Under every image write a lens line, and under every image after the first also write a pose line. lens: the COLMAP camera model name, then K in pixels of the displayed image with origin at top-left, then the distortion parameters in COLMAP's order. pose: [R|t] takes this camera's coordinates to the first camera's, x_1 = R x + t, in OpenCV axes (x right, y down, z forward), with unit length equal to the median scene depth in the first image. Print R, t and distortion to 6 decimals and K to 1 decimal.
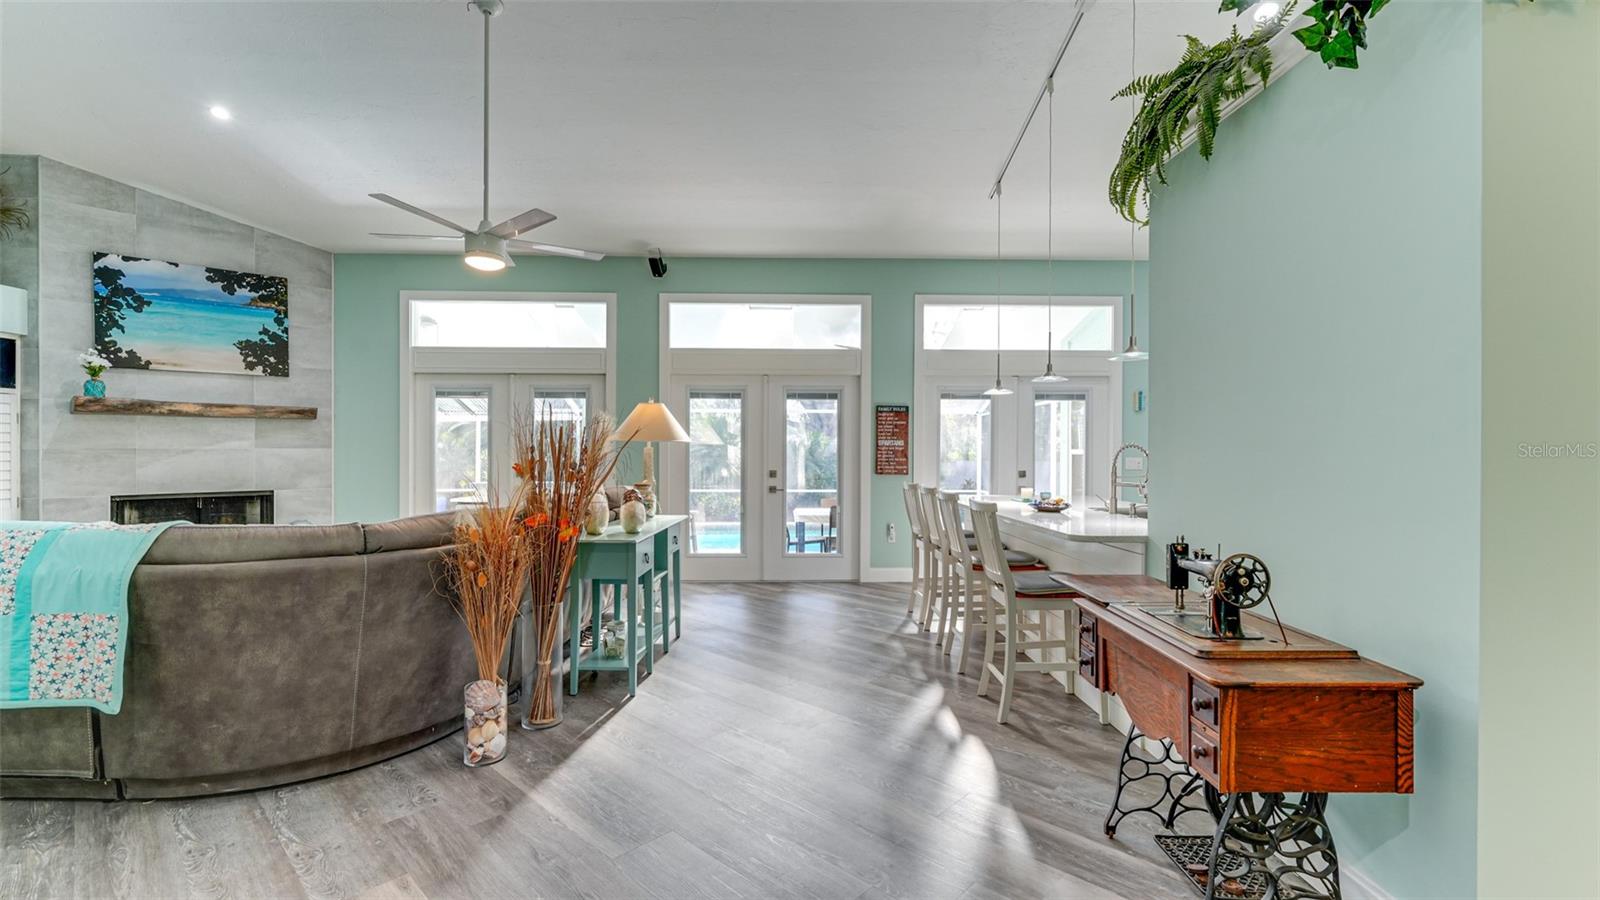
lens RADIAL K [[689.8, 0, 799.3], [0, 689.8, 452.8], [0, 0, 1]] dist [0.001435, 0.000370]
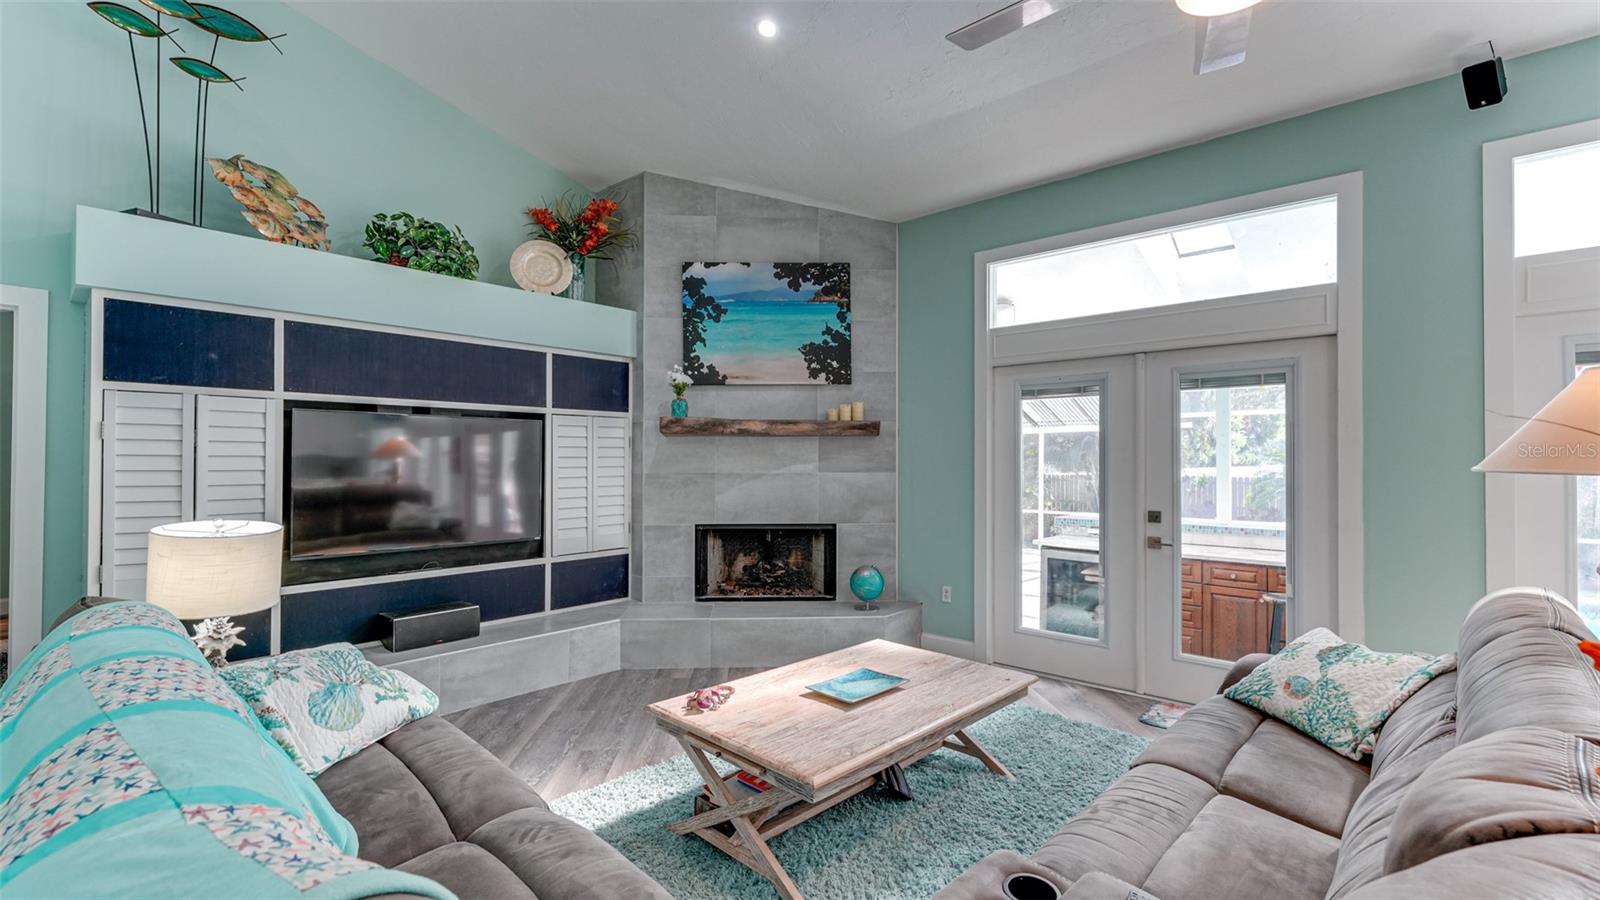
lens RADIAL K [[689.8, 0, 799.3], [0, 689.8, 452.8], [0, 0, 1]] dist [0.001435, 0.000370]
pose [[0.731468, -0.006680, -0.681843, -0.253018], [-0.002783, 0.999914, -0.012781, -0.020542], [0.681870, 0.011246, 0.731387, 0.399115]]
